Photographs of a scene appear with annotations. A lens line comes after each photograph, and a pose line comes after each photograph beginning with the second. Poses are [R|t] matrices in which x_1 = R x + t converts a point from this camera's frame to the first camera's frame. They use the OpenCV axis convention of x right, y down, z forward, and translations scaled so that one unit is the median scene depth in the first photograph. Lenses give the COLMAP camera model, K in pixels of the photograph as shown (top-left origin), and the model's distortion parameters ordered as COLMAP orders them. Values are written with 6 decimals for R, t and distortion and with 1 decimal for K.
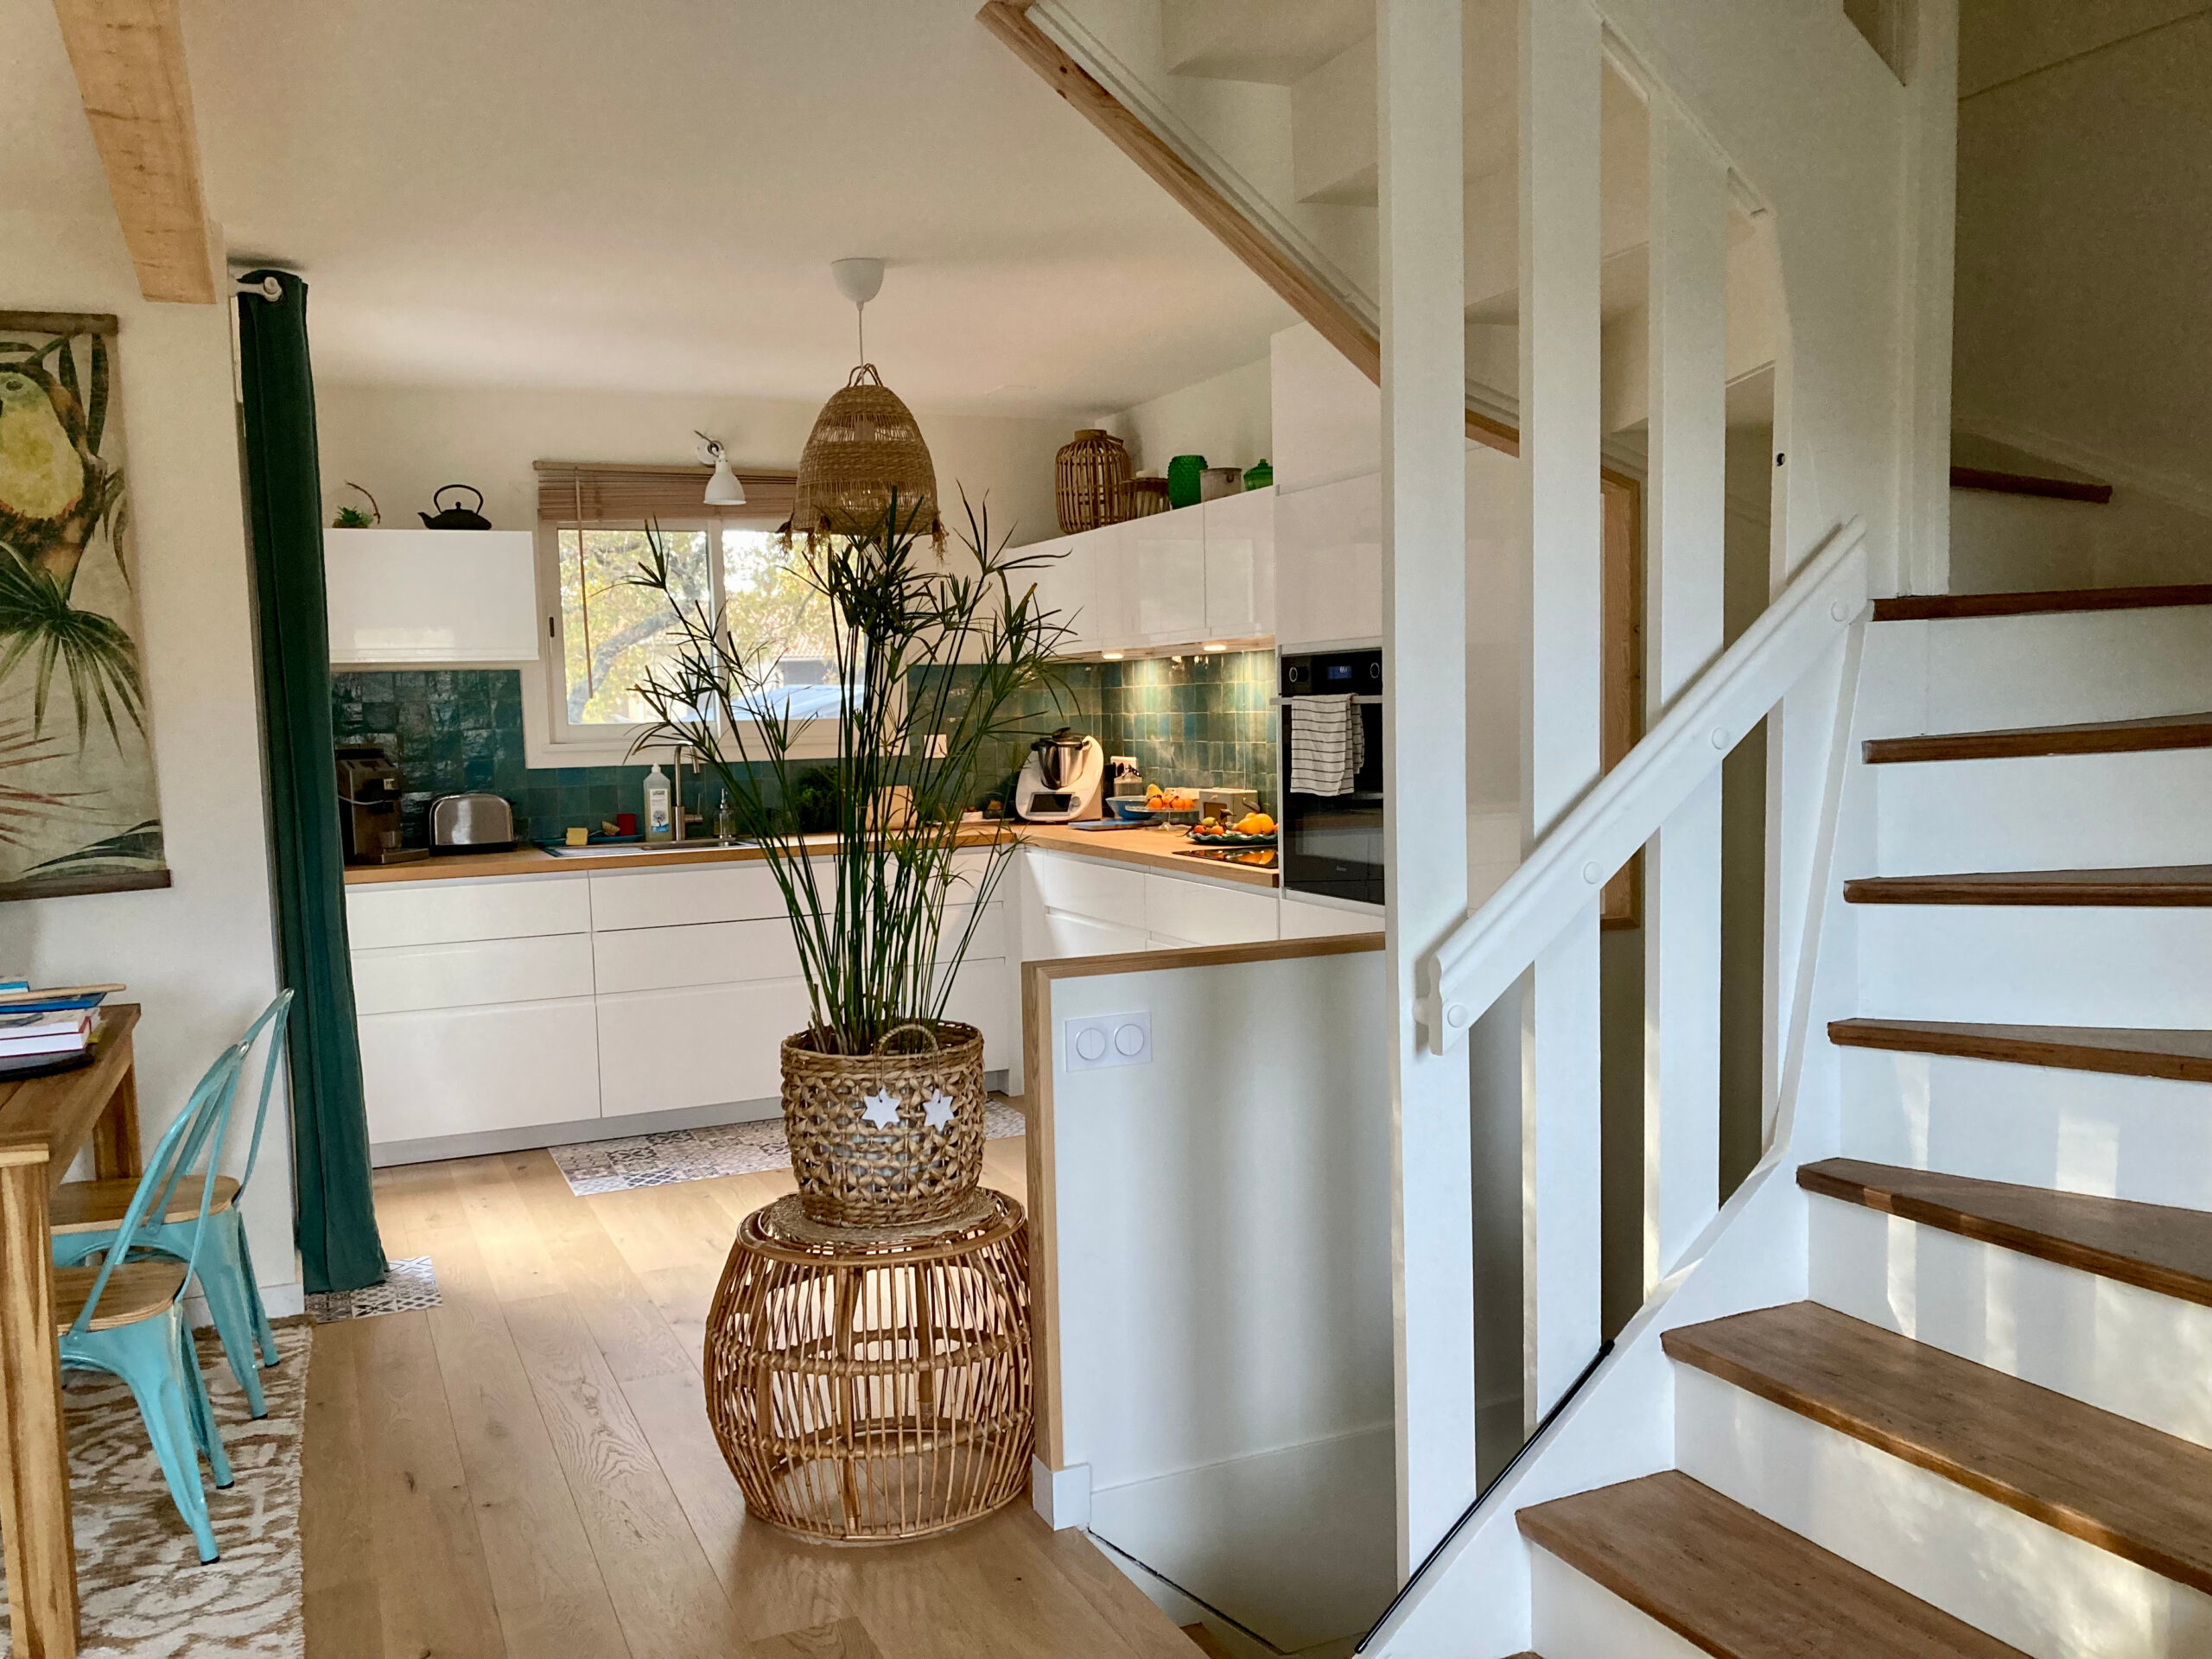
lens RADIAL K [[1834.4, 0, 1104.2], [0, 1834.4, 840.1], [0, 0, 1]] dist [0.054175, -0.058471]
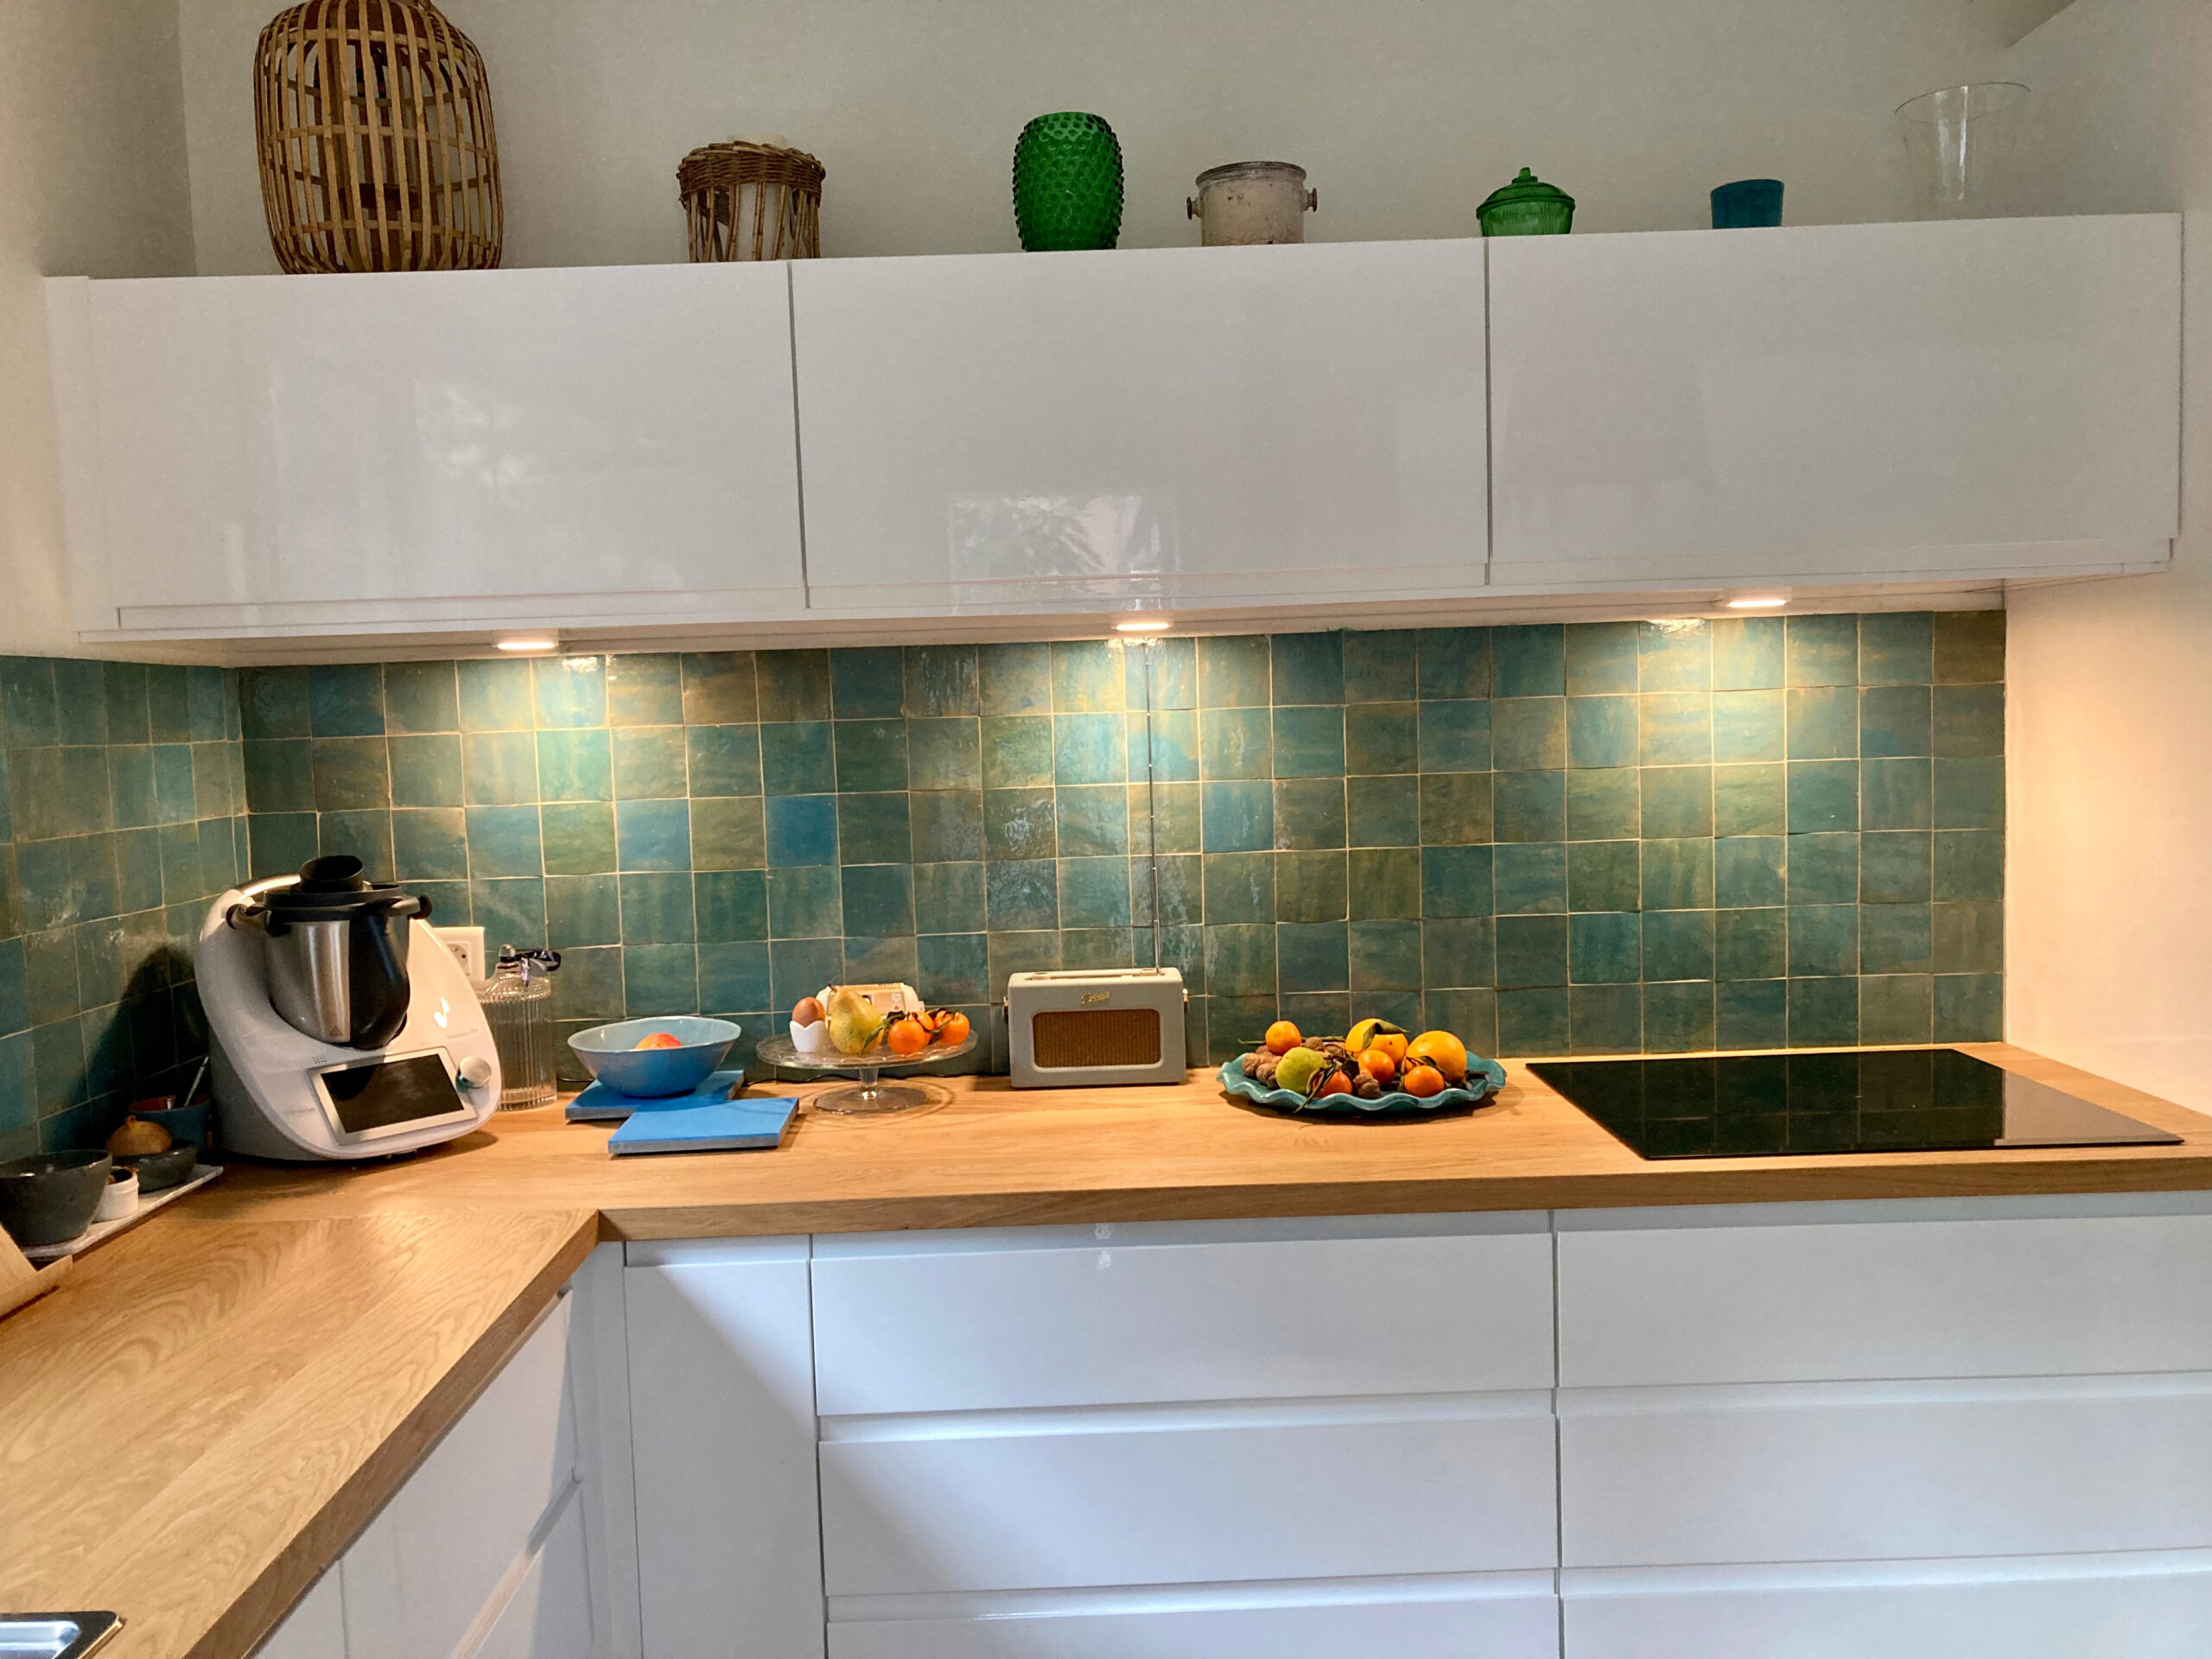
lens RADIAL K [[1834.4, 0, 1104.0], [0, 1834.4, 837.8], [0, 0, 1]] dist [0.054175, -0.058471]
pose [[0.395555, -0.061943, 0.916351, -0.297848], [0.094046, 0.995210, 0.026678, -0.068173], [-0.913615, 0.075627, 0.399486, 0.828535]]
